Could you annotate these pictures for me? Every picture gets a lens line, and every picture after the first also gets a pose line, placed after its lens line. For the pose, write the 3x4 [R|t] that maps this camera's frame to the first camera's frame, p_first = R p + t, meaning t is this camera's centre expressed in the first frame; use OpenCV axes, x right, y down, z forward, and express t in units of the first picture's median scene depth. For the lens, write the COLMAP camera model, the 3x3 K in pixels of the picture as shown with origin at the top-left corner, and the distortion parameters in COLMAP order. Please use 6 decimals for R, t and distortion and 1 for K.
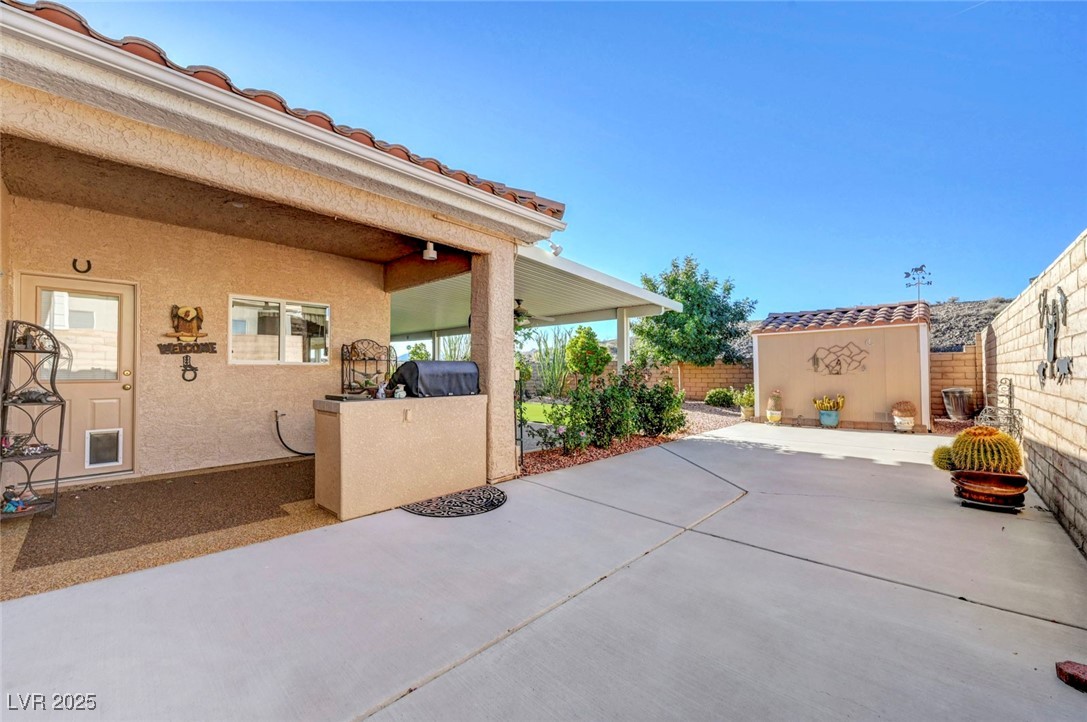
lens RADIAL K [[425.0, 0, 543.7], [0, 425.0, 359.7], [0, 0, 1]] dist [-0.002173, 0.000638]
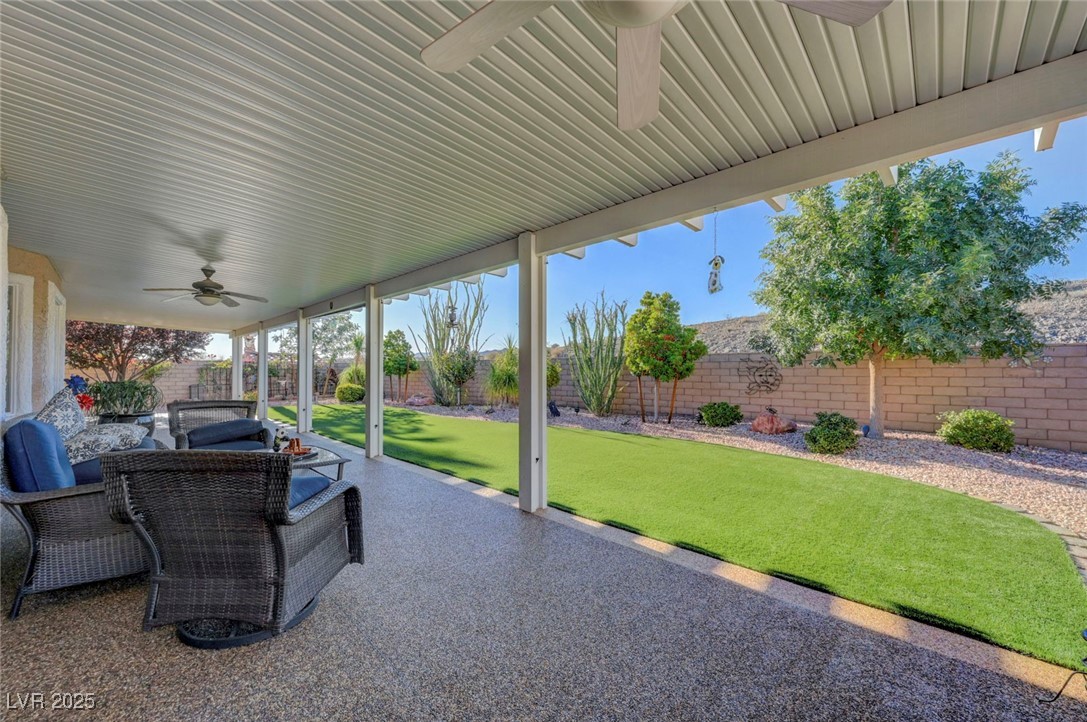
lens RADIAL K [[425.0, 0, 545.6], [0, 425.0, 365.3], [0, 0, 1]] dist [-0.002173, 0.000638]
pose [[0.999827, 0.007873, -0.016862, -0.044444], [-0.007717, 0.999927, 0.009247, 0.015018], [0.016933, -0.009116, 0.999815, 0.429885]]
